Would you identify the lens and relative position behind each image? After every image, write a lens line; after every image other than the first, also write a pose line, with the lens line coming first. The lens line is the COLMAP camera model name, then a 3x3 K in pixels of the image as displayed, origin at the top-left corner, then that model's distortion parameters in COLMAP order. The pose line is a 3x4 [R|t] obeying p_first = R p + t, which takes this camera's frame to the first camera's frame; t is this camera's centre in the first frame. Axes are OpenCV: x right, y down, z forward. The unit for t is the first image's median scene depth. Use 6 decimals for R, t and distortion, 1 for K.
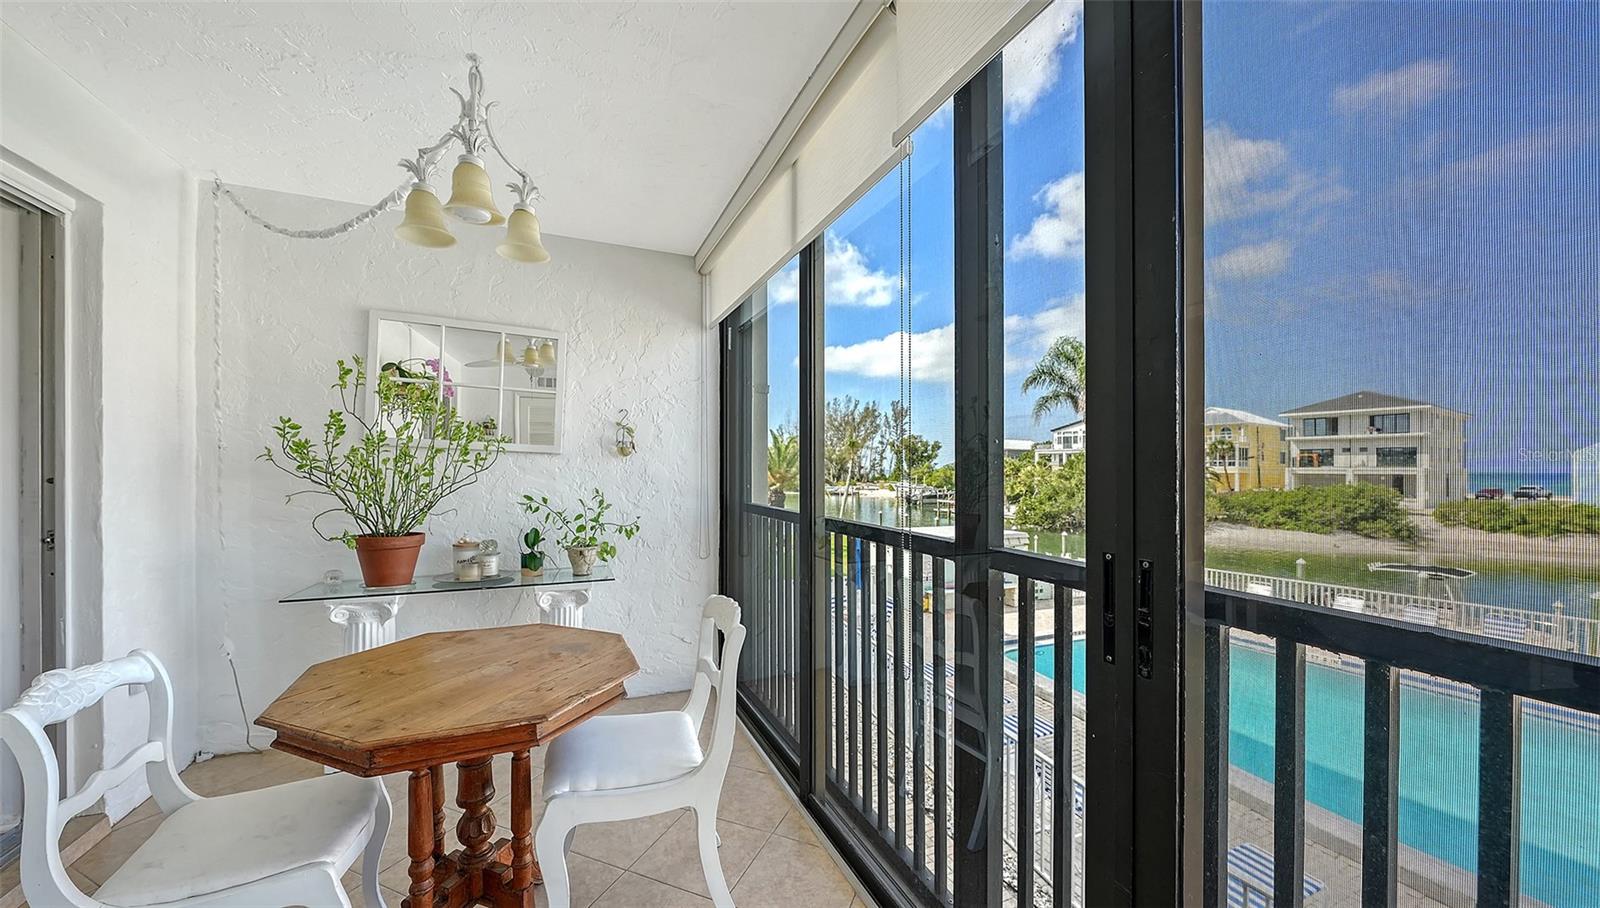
lens RADIAL K [[558.1, 0, 806.3], [0, 558.1, 466.5], [0, 0, 1]] dist [-0.005095, -0.000077]
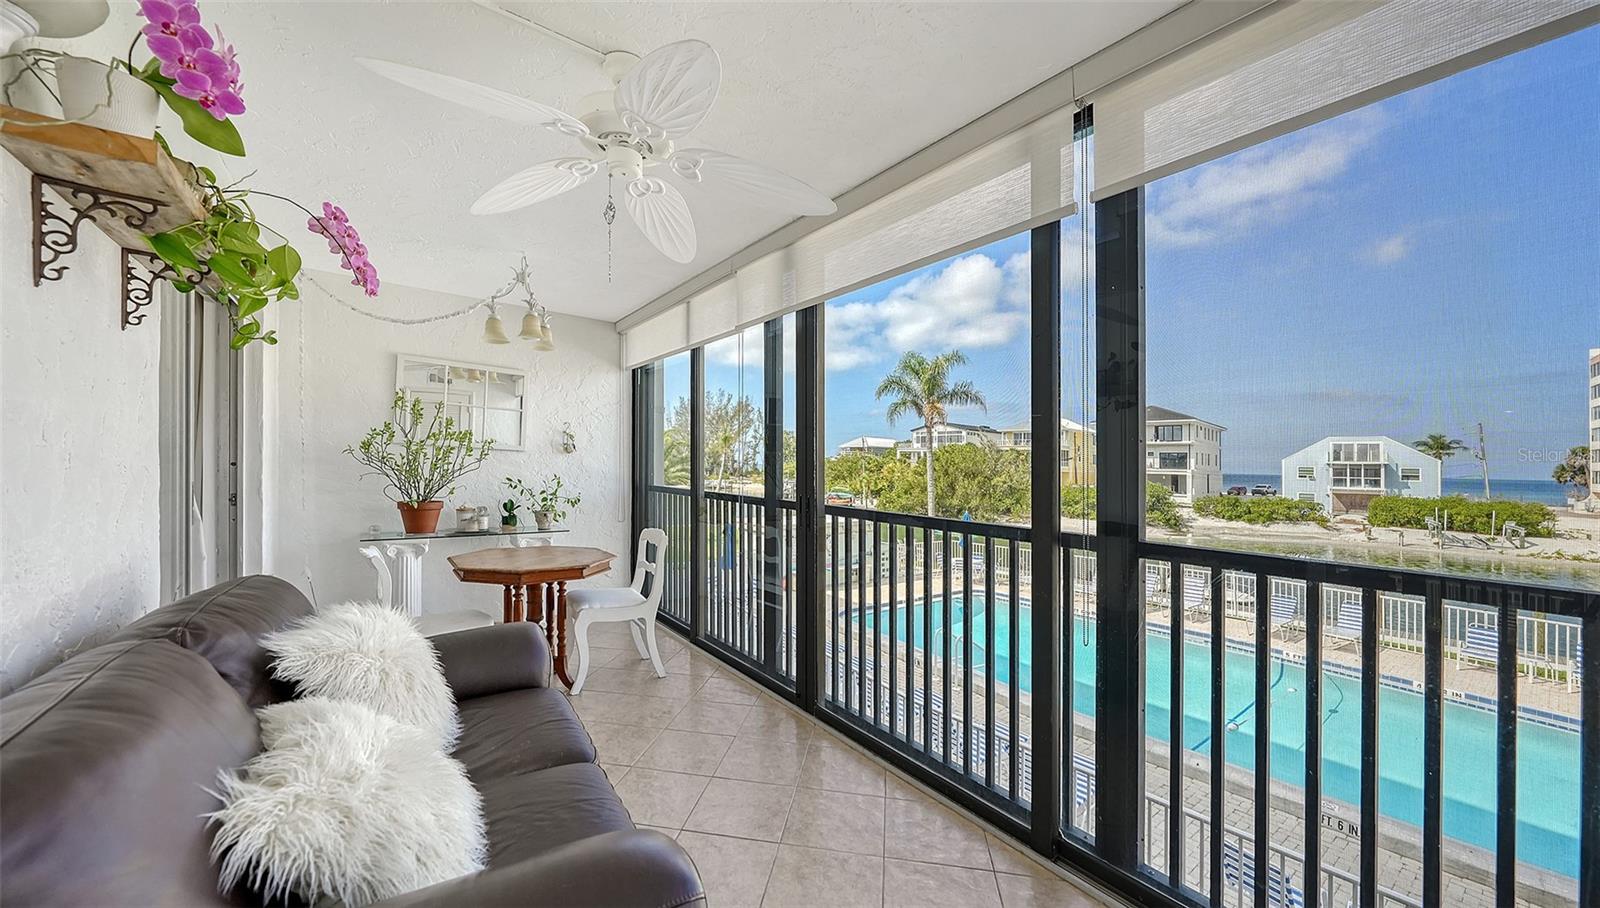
lens RADIAL K [[558.1, 0, 806.3], [0, 558.1, 466.5], [0, 0, 1]] dist [-0.005095, -0.000077]
pose [[0.974696, 0.015423, 0.223001, -0.032103], [-0.017906, 0.999798, 0.009117, -0.009763], [-0.222815, -0.012879, 0.974776, -0.669651]]
